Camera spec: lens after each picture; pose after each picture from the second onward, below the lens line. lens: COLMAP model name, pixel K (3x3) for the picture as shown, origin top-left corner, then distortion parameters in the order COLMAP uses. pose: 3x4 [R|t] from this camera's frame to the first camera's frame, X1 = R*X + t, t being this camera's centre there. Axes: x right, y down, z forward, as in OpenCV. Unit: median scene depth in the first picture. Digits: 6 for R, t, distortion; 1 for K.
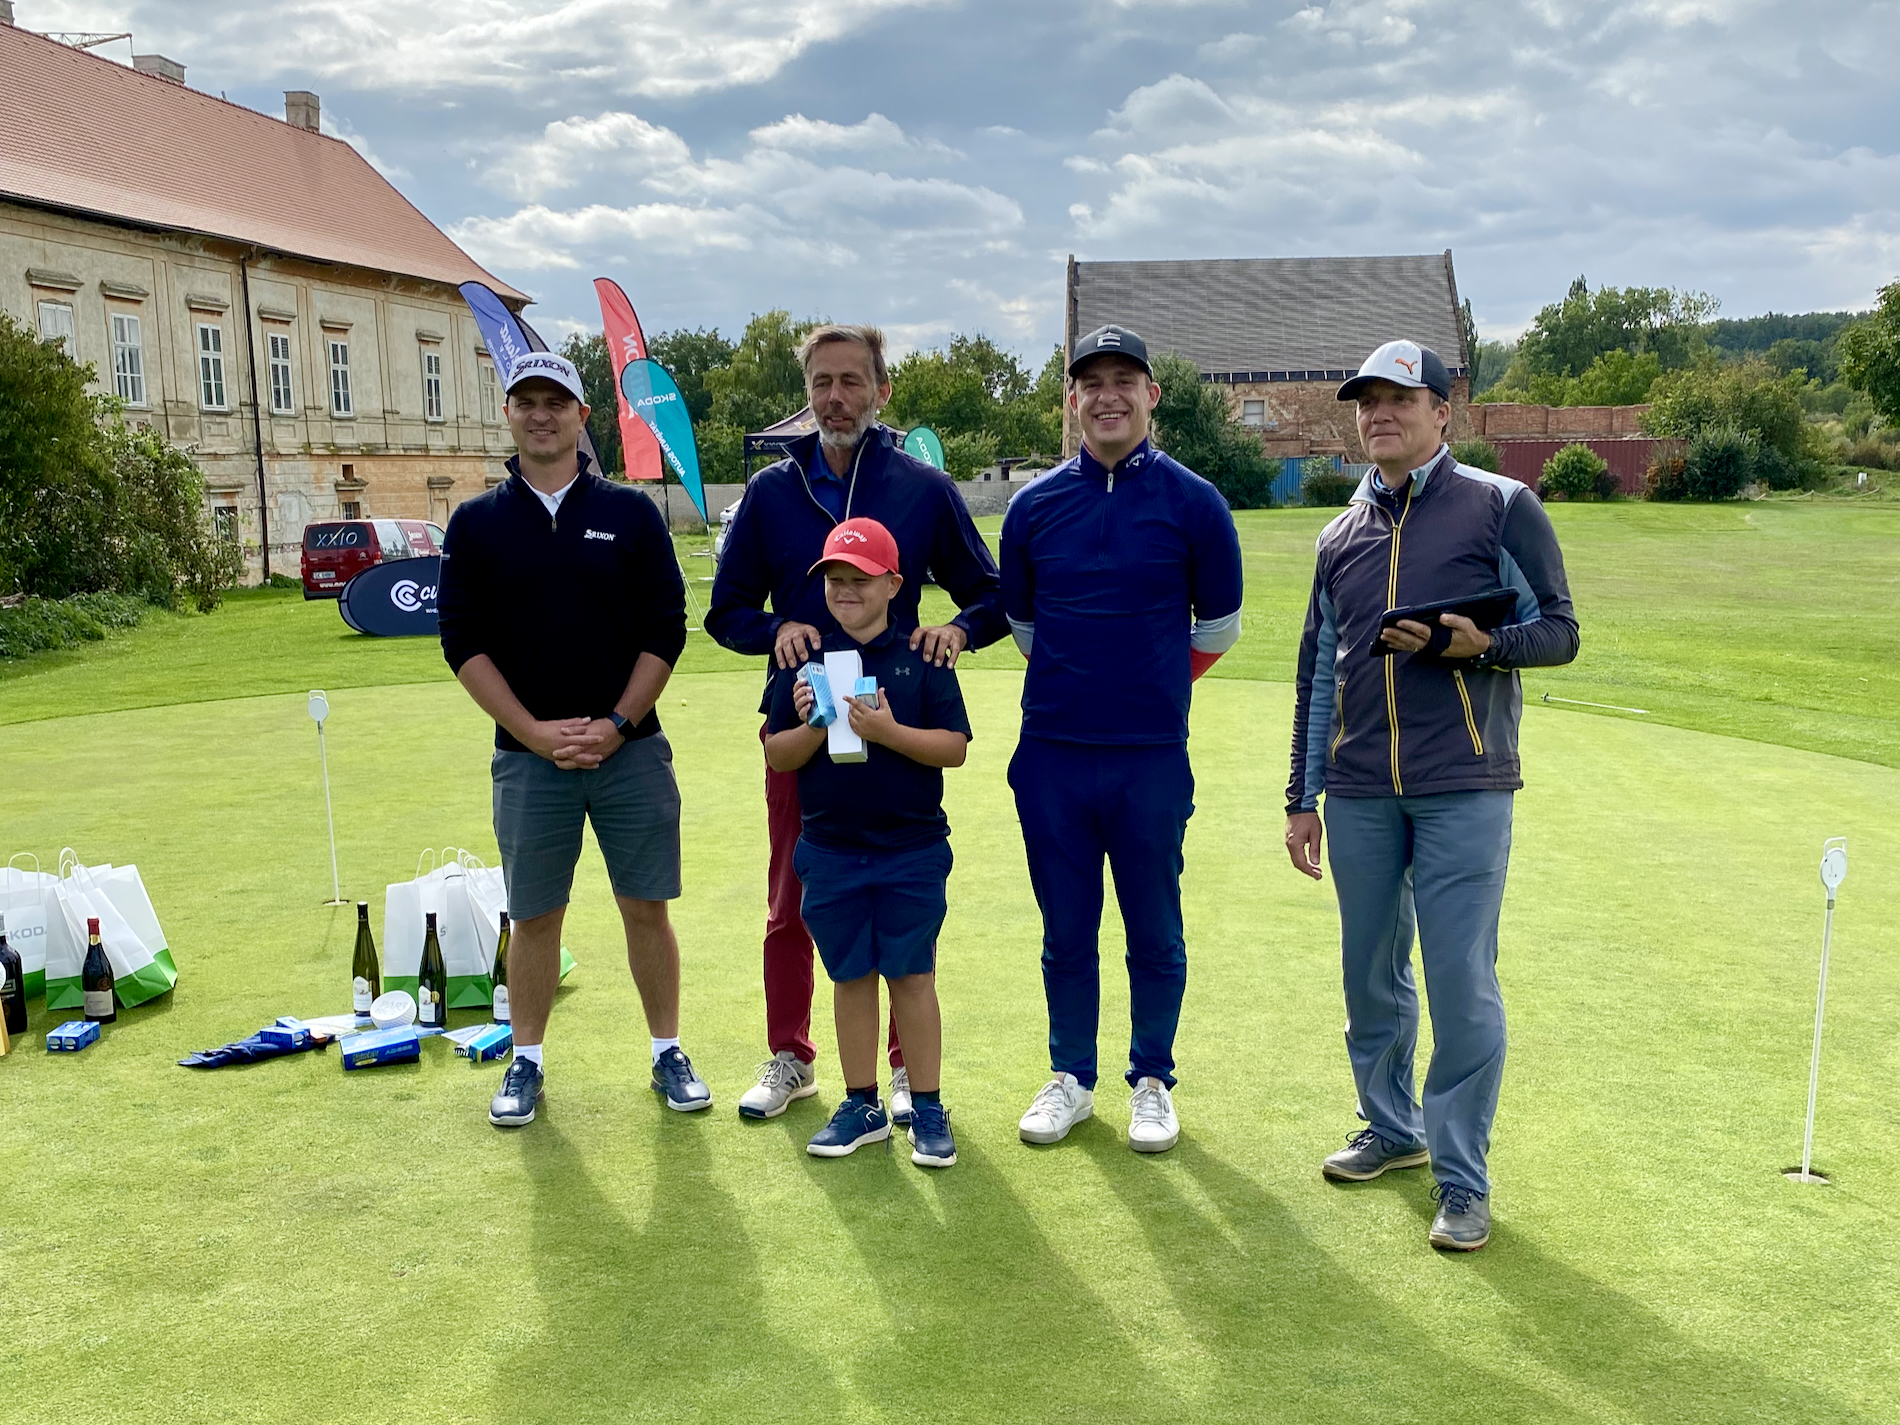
lens RADIAL K [[1909.3, 0, 911.3], [0, 1909.3, 847.2], [0, 0, 1]] dist [0.048789, -0.100375]
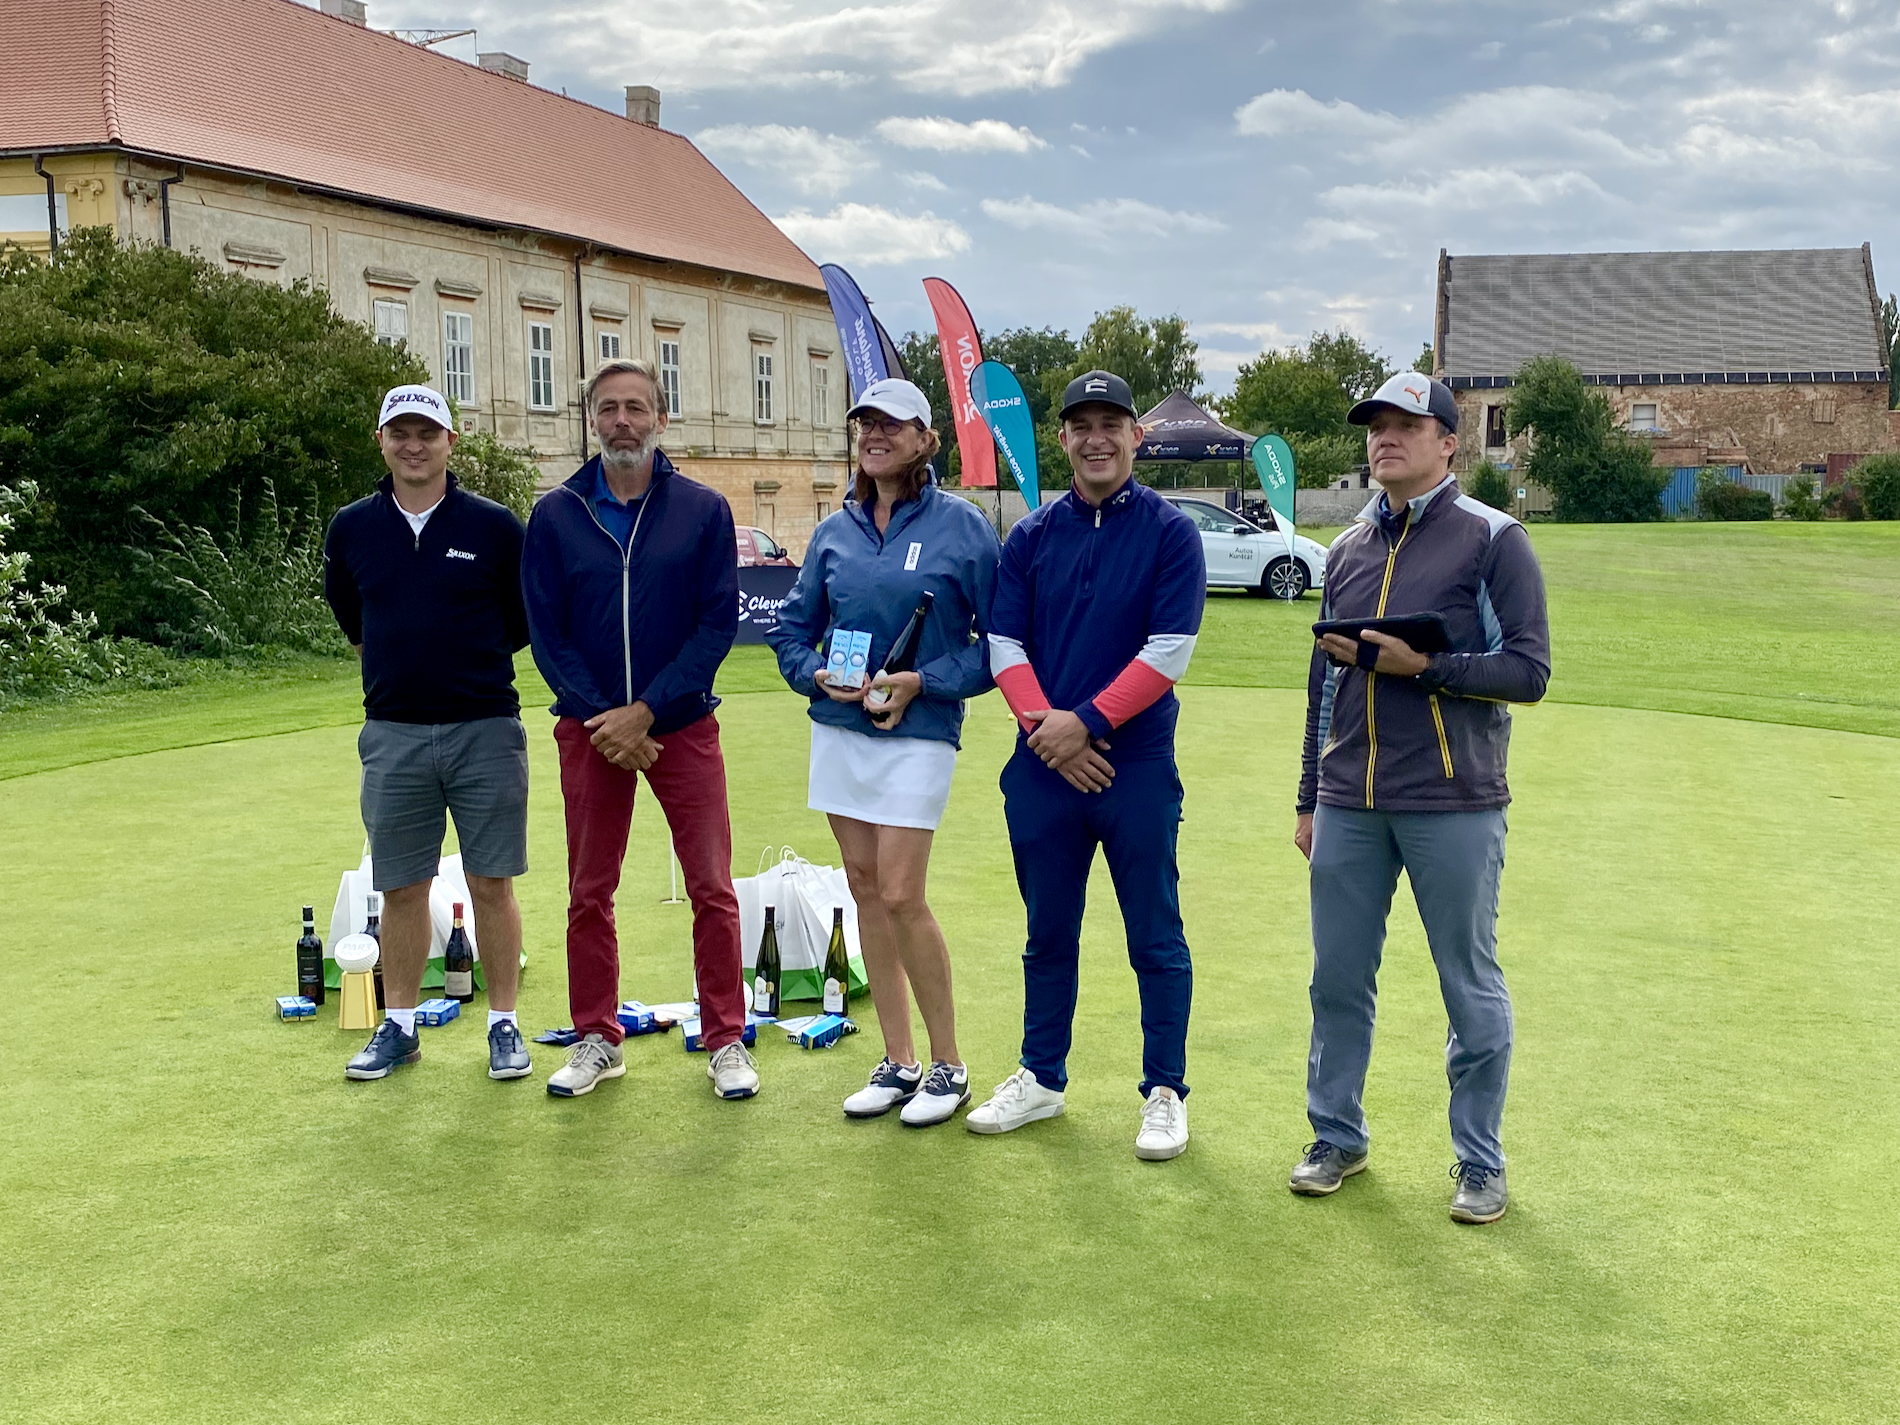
lens RADIAL K [[2049.7, 0, 1011.3], [0, 2049.7, 781.7], [0, 0, 1]] dist [0.151488, -0.505959]
pose [[0.992799, 0.026558, -0.116808, 0.000380], [-0.032073, 0.998445, -0.045589, 0.000434], [0.115415, 0.049007, 0.992108, -0.003717]]
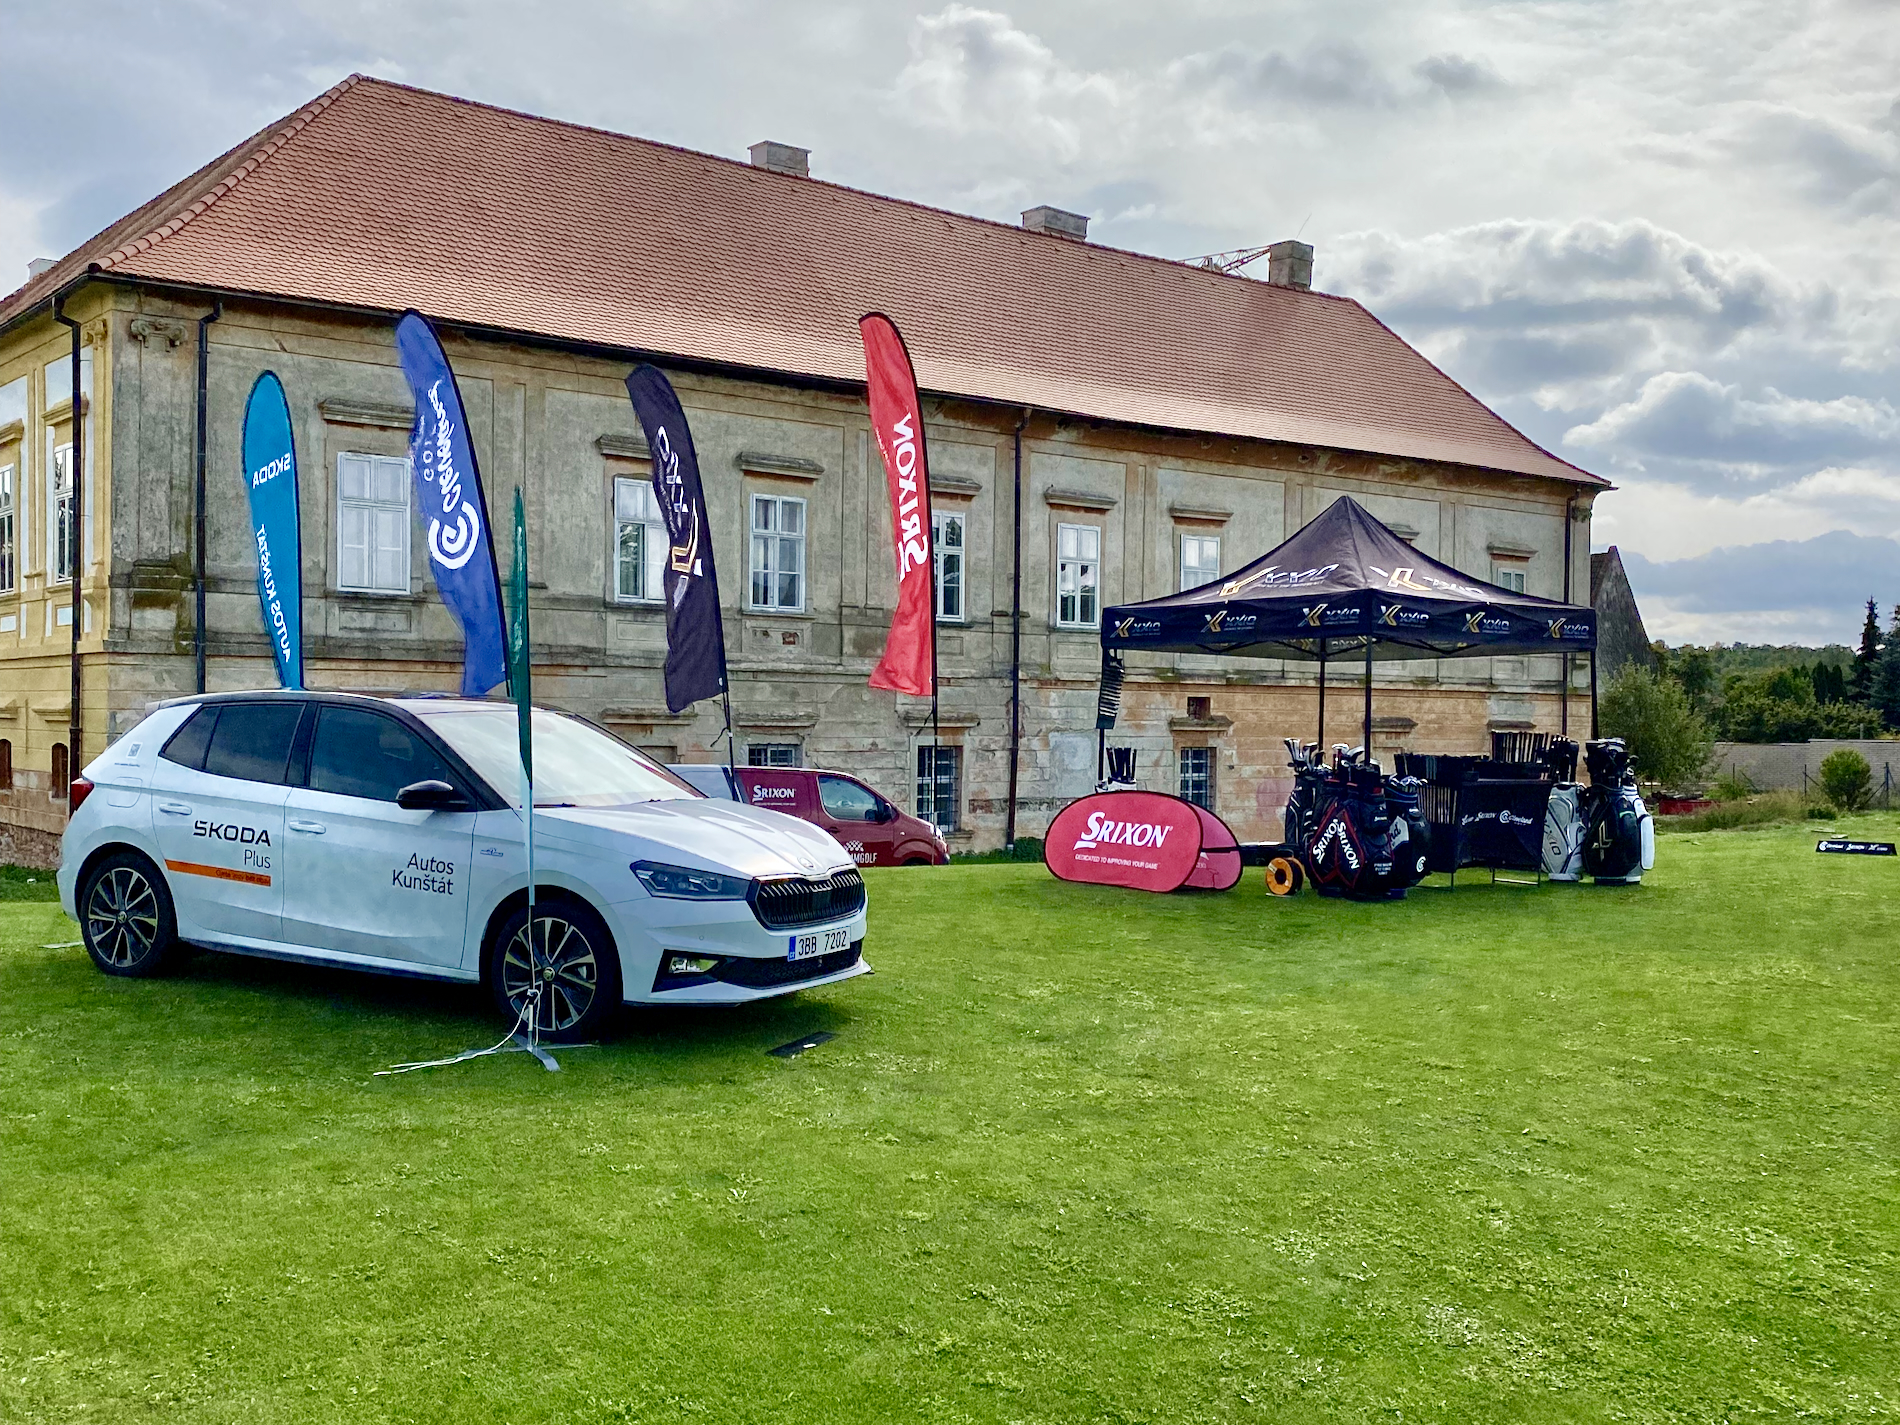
lens RADIAL K [[1916.3, 0, 943.7], [0, 1916.3, 747.6], [0, 0, 1]] dist [0.102062, -0.229060]
pose [[0.751708, 0.027587, -0.658919, 0.147112], [-0.147145, 0.980954, -0.126797, -0.088138], [0.642871, 0.192271, 0.741450, 0.479236]]
